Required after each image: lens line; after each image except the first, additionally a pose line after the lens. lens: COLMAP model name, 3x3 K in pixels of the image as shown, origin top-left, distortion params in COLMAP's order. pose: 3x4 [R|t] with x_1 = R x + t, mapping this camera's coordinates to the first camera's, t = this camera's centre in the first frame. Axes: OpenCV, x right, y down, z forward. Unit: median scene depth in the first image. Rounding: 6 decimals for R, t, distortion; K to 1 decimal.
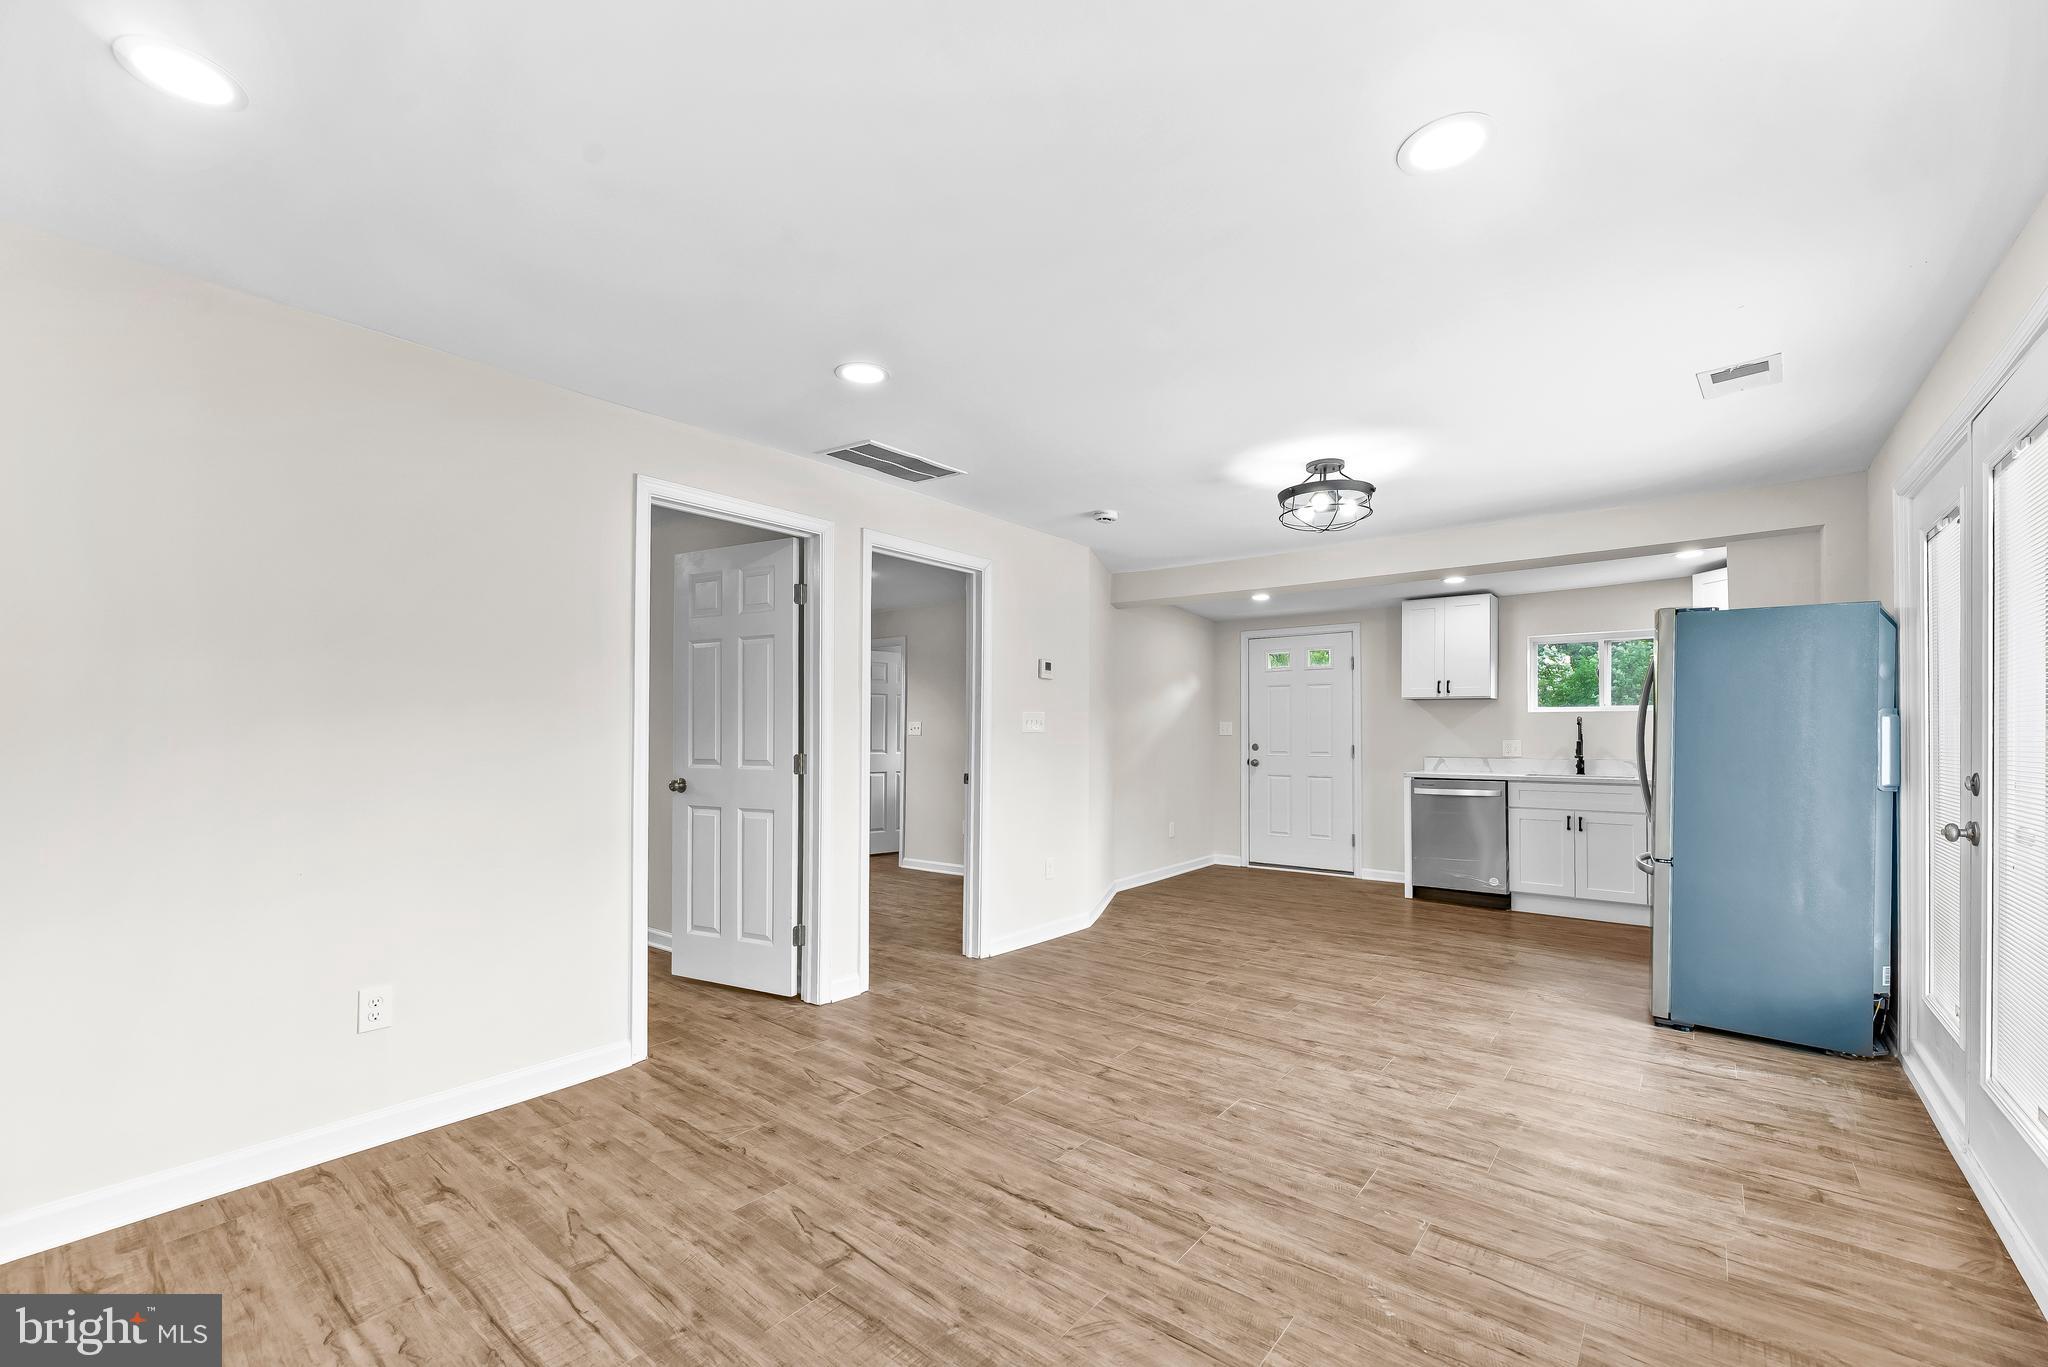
lens RADIAL K [[834.3, 0, 1011.8], [0, 834.3, 733.2], [0, 0, 1]] dist [0.003226, 0.000475]
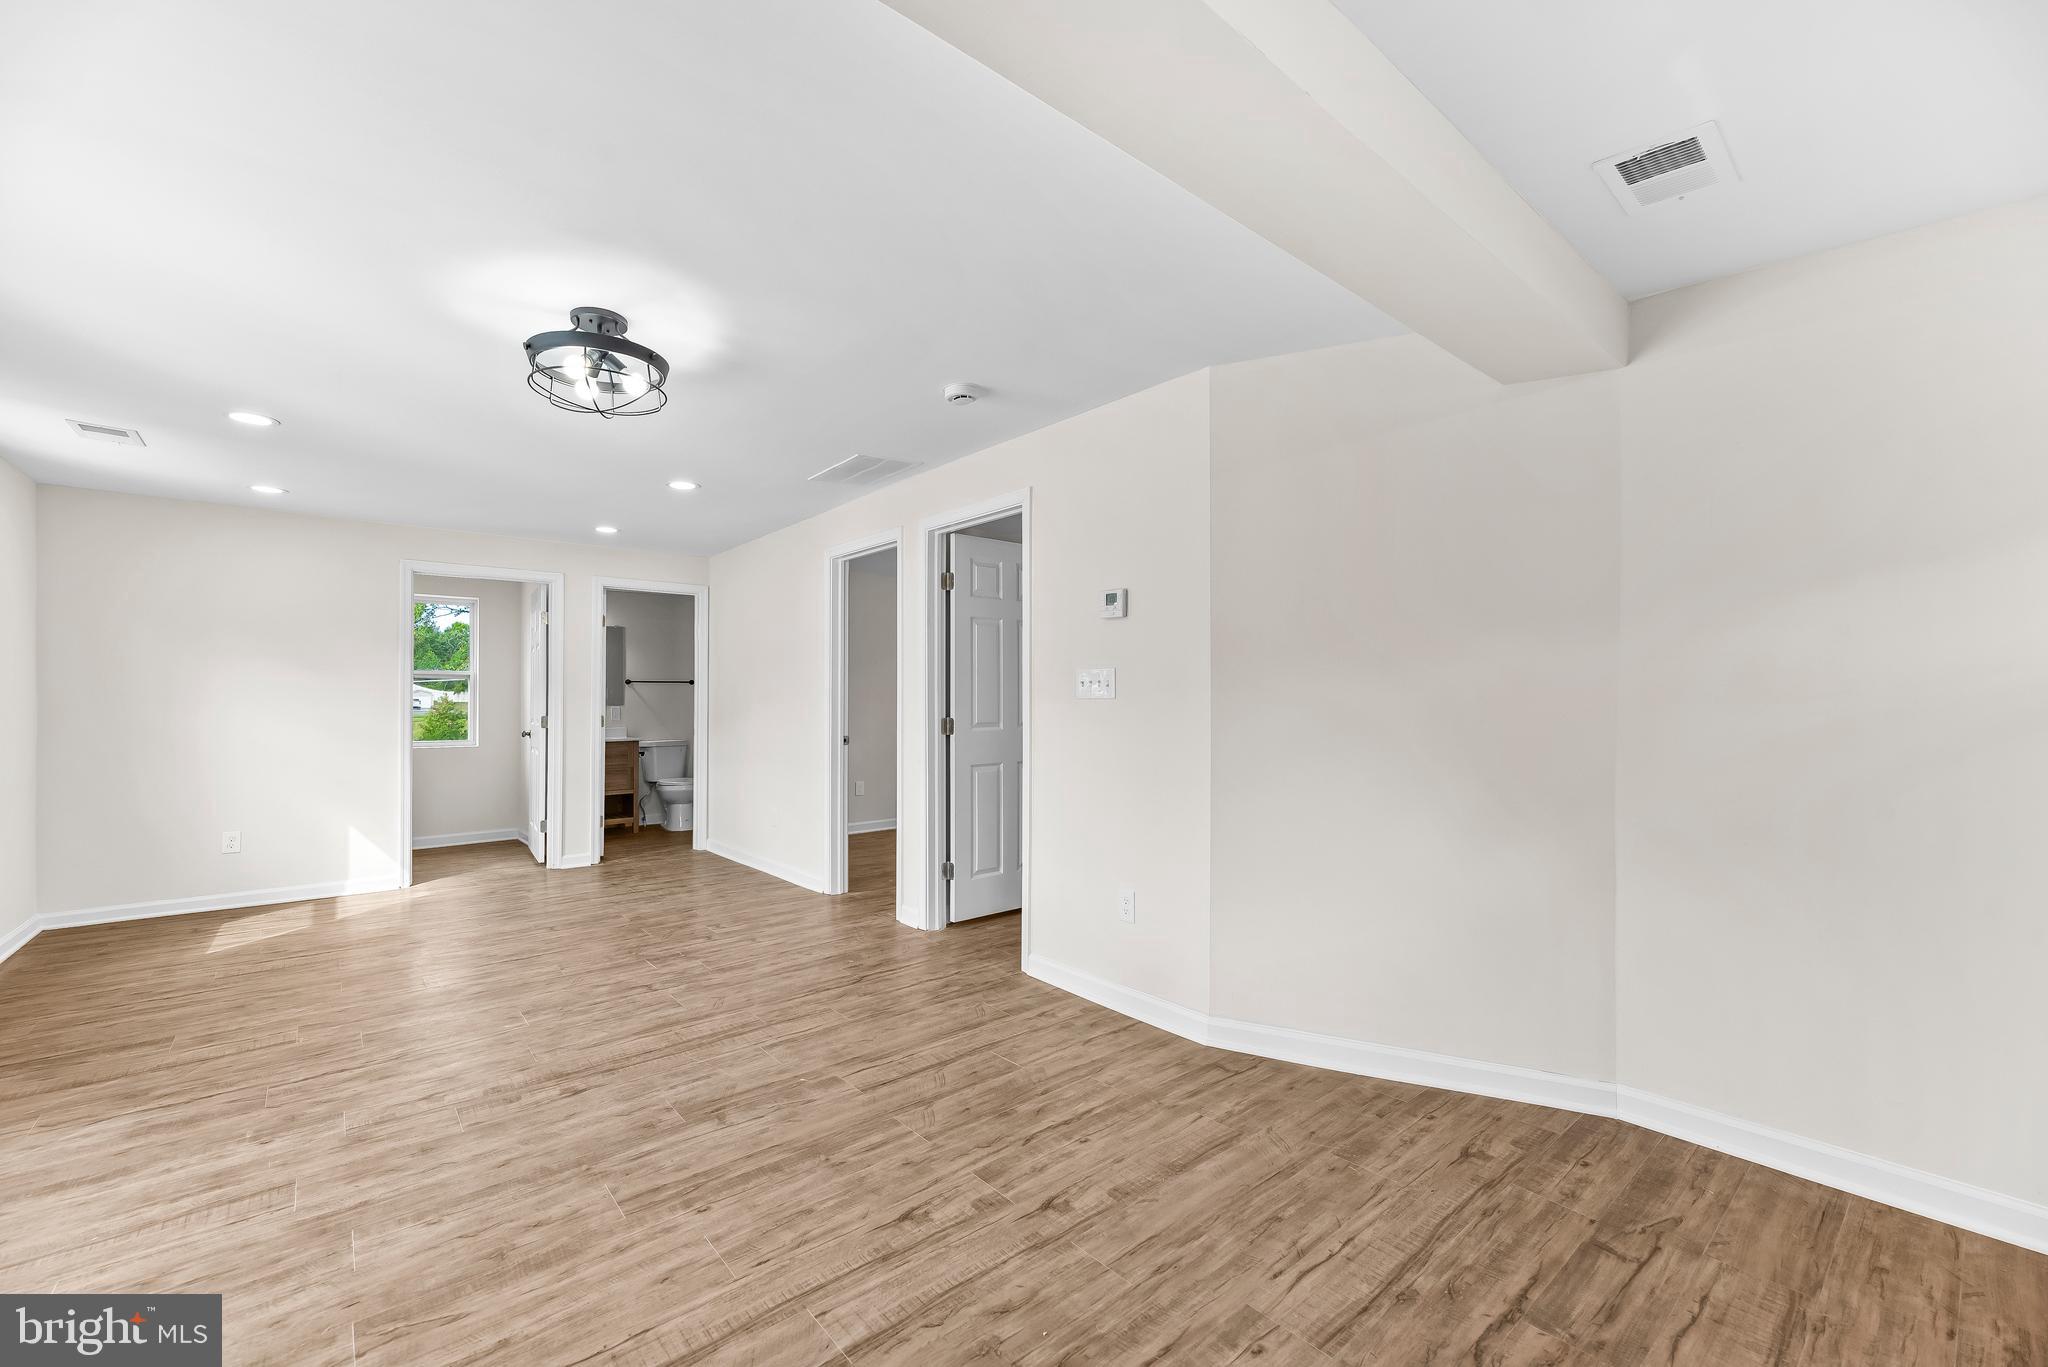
lens RADIAL K [[834.3, 0, 1014.9], [0, 834.3, 693.8], [0, 0, 1]] dist [0.003226, 0.000475]
pose [[-0.187758, -0.010058, -0.982164, 1.043122], [0.002908, 0.999937, -0.010796, 0.005351], [0.982211, -0.004883, -0.187717, 1.536702]]
